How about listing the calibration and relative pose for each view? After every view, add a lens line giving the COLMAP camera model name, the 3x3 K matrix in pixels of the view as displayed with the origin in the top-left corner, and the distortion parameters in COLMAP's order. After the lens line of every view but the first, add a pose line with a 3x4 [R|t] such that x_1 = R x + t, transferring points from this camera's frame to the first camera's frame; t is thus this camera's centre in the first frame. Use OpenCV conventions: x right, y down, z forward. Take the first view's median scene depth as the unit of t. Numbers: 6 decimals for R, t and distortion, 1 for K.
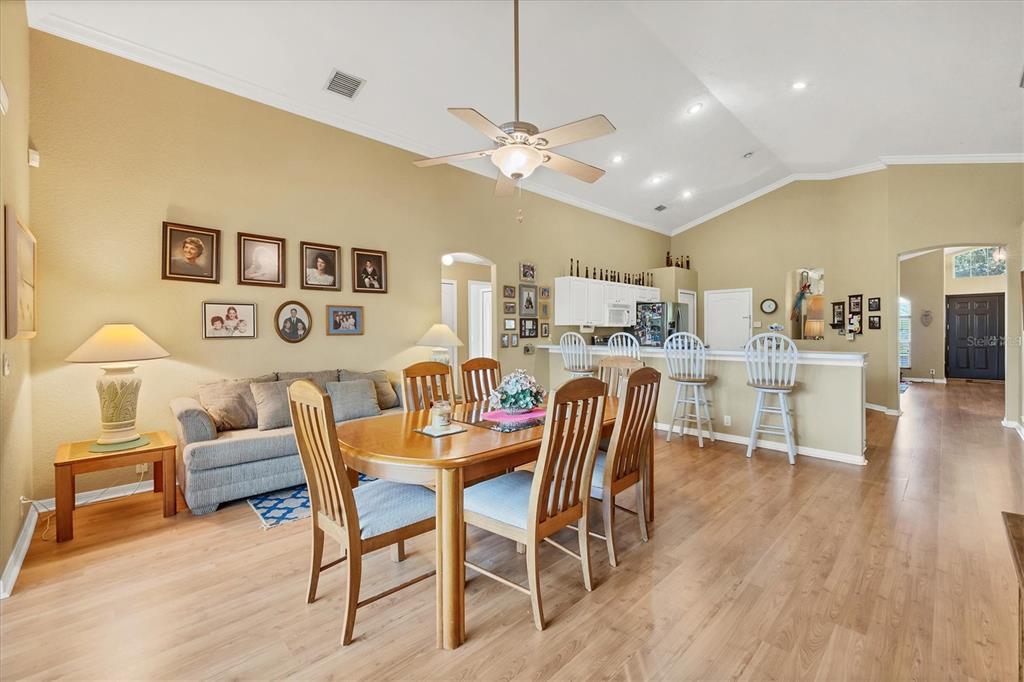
lens RADIAL K [[421.9, 0, 514.3], [0, 421.9, 334.3], [0, 0, 1]] dist [-0.001784, -0.000470]
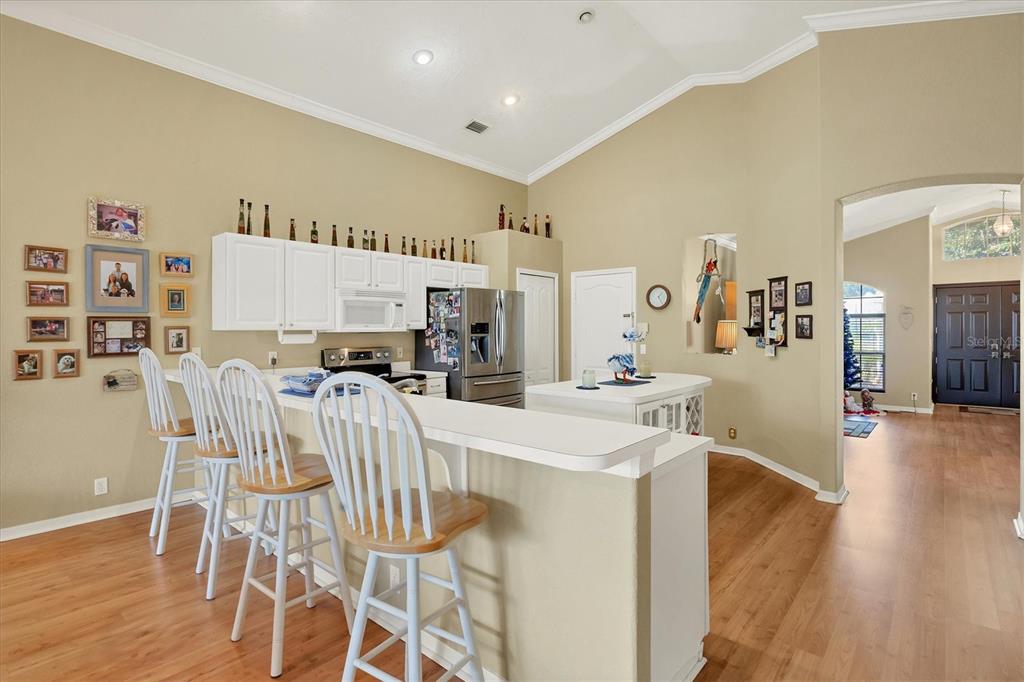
lens RADIAL K [[505.0, 0, 513.2], [0, 505.0, 330.8], [0, 0, 1]] dist [-0.013216, 0.000541]
pose [[0.996246, 0.002266, 0.086534, 0.391499], [-0.001970, 0.999992, -0.003504, -0.018398], [-0.086541, 0.003320, 0.996243, 0.352429]]
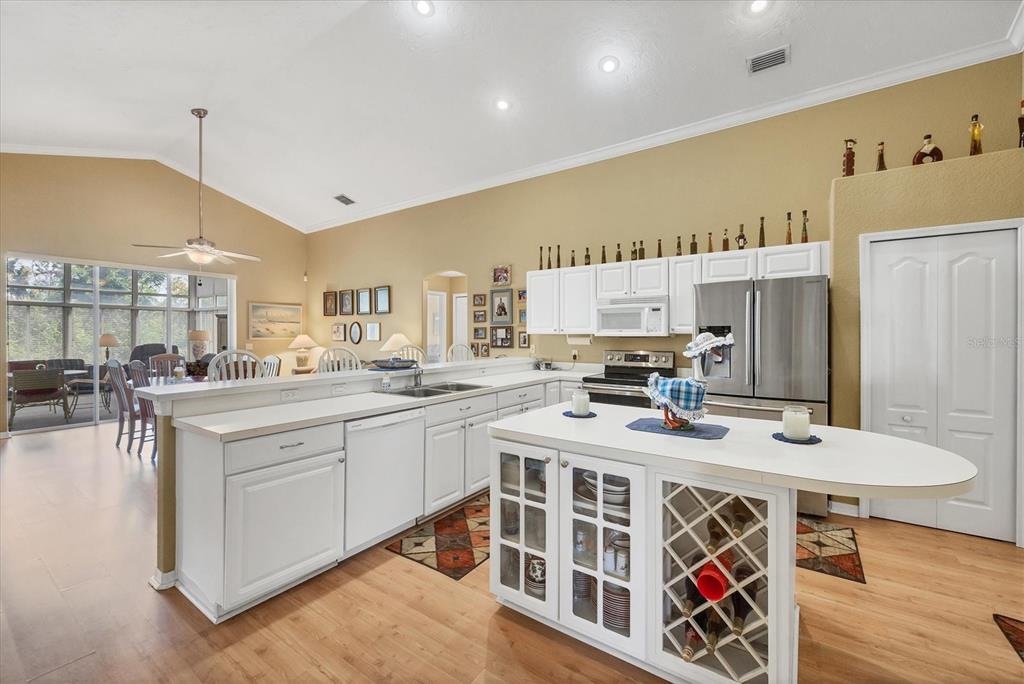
lens RADIAL K [[421.9, 0, 514.2], [0, 421.9, 335.8], [0, 0, 1]] dist [-0.001784, -0.000470]
pose [[0.188998, 0.010200, -0.981925, 0.837981], [-0.010015, 0.999914, 0.008459, -0.023195], [0.981926, 0.008235, 0.189084, 0.773208]]
